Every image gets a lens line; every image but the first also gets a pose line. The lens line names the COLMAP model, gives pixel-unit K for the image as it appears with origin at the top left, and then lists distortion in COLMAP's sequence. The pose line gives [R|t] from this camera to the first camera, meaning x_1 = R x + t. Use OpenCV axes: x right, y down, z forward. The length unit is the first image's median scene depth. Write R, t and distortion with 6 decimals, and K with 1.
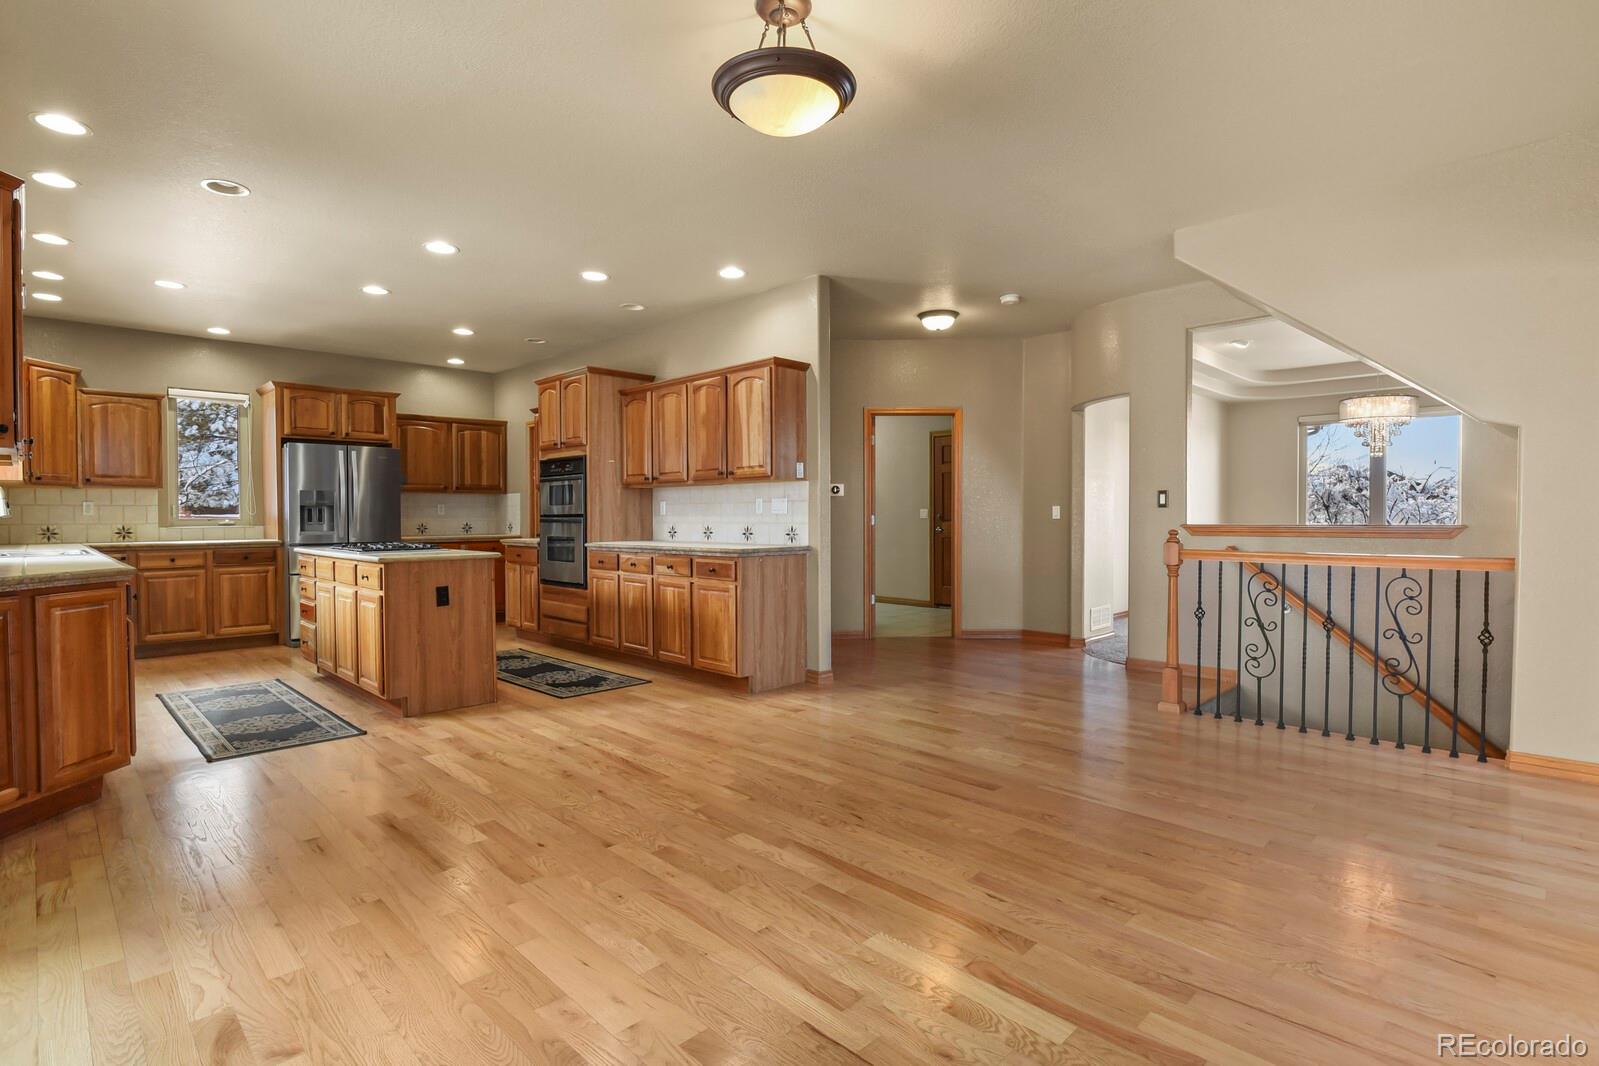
lens RADIAL K [[782.6, 0, 801.0], [0, 782.6, 529.4], [0, 0, 1]] dist [-0.009404, -0.001234]
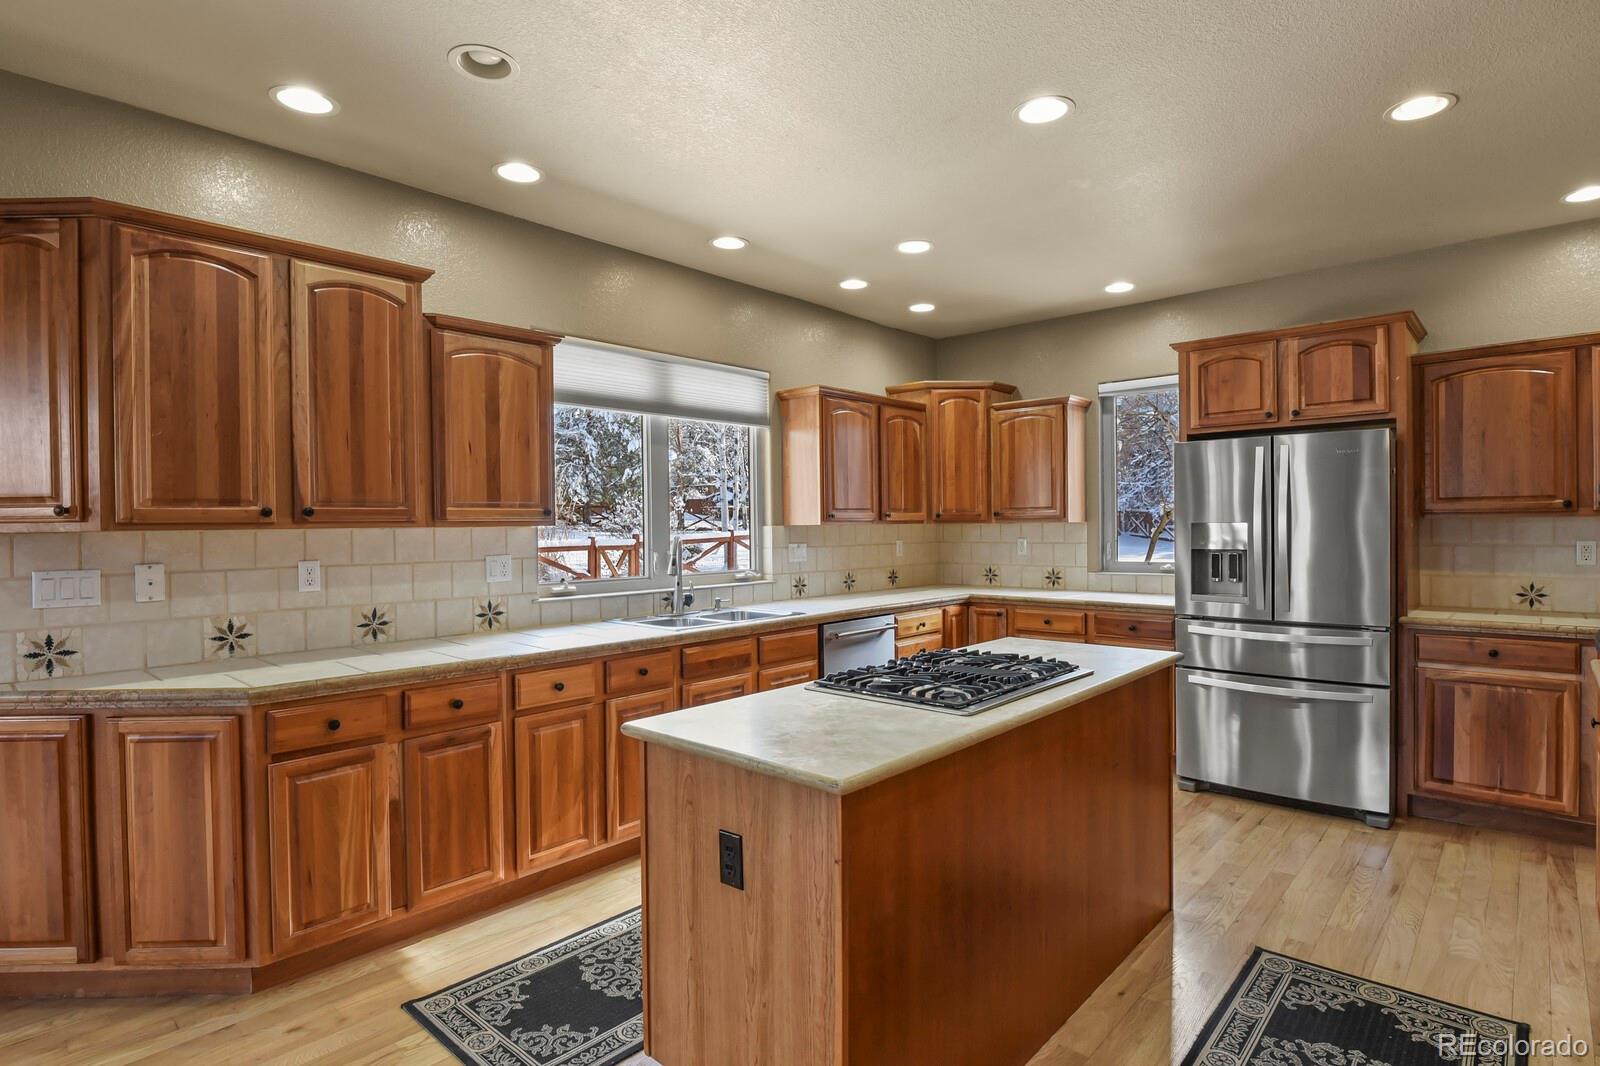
lens RADIAL K [[814.4, 0, 798.0], [0, 814.4, 514.4], [0, 0, 1]] dist [-0.010297, -0.000458]
pose [[0.041723, -0.009970, -0.999079, -0.055677], [-0.006560, 0.999926, -0.010252, -0.051771], [0.999108, 0.006981, 0.041654, 0.730383]]
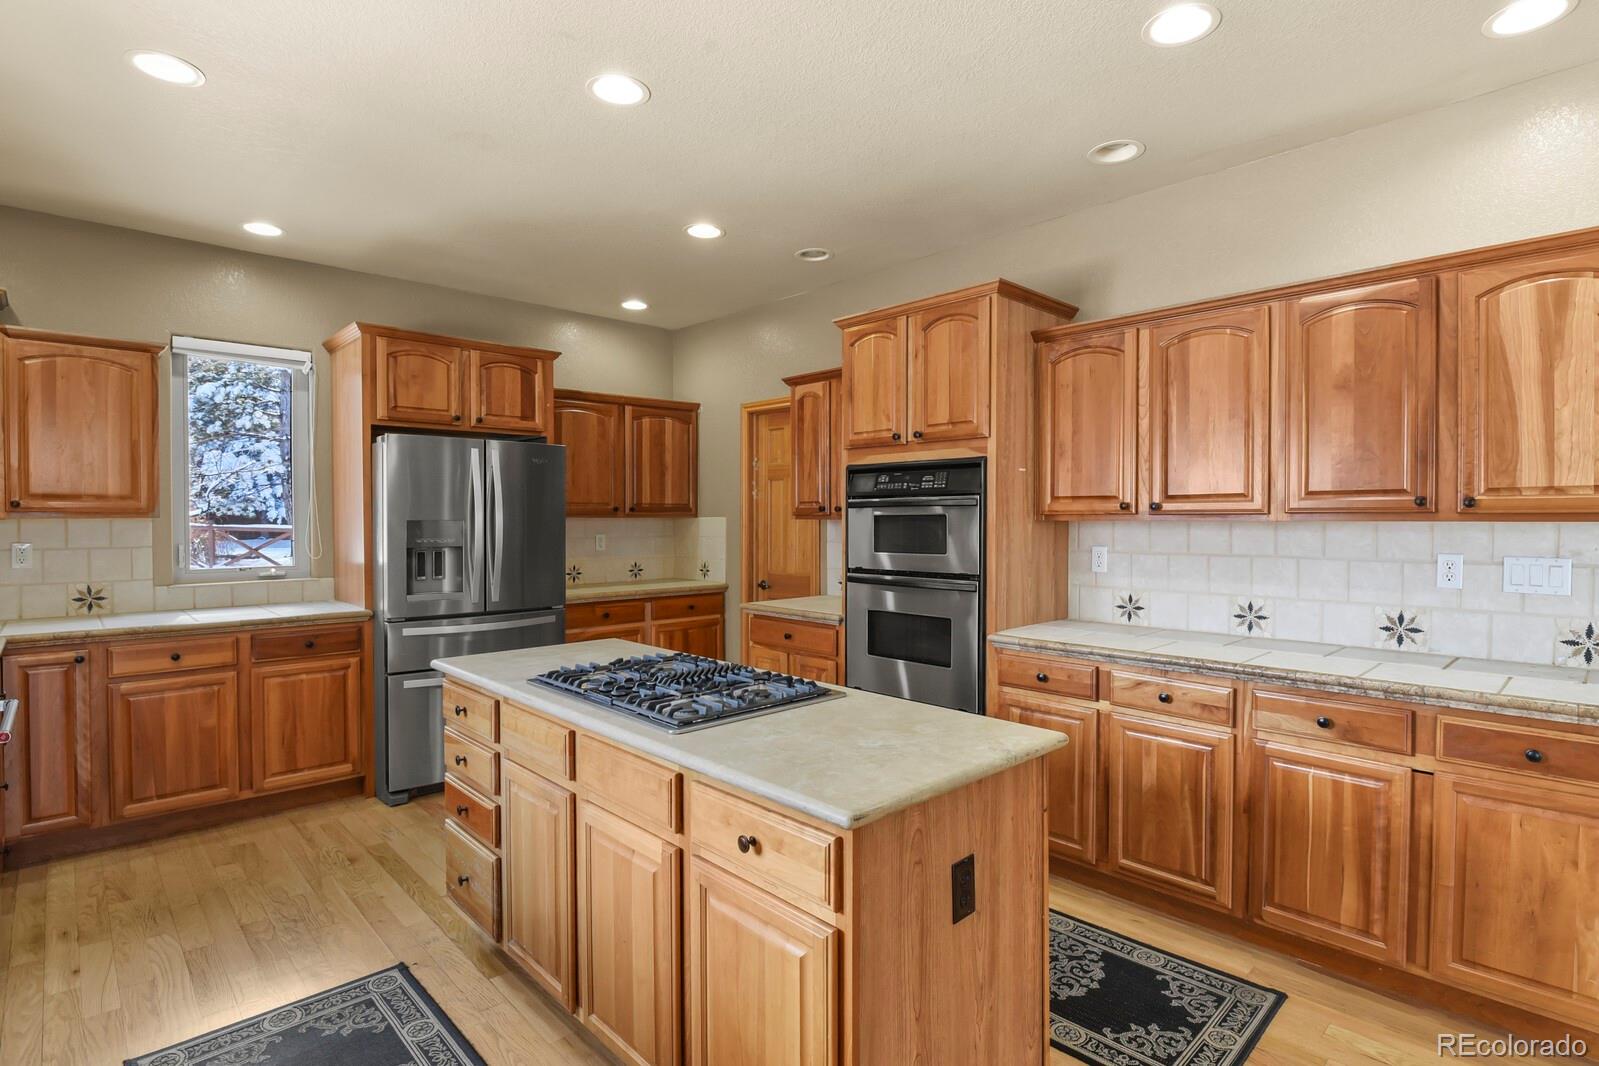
lens RADIAL K [[797.6, 0, 801.6], [0, 797.6, 529.5], [0, 0, 1]] dist [-0.007465, -0.001442]
pose [[0.999612, 0.003779, -0.027598, -0.373318], [-0.003867, 0.999988, -0.003137, -0.046033], [0.027586, 0.003243, 0.999614, 0.477948]]
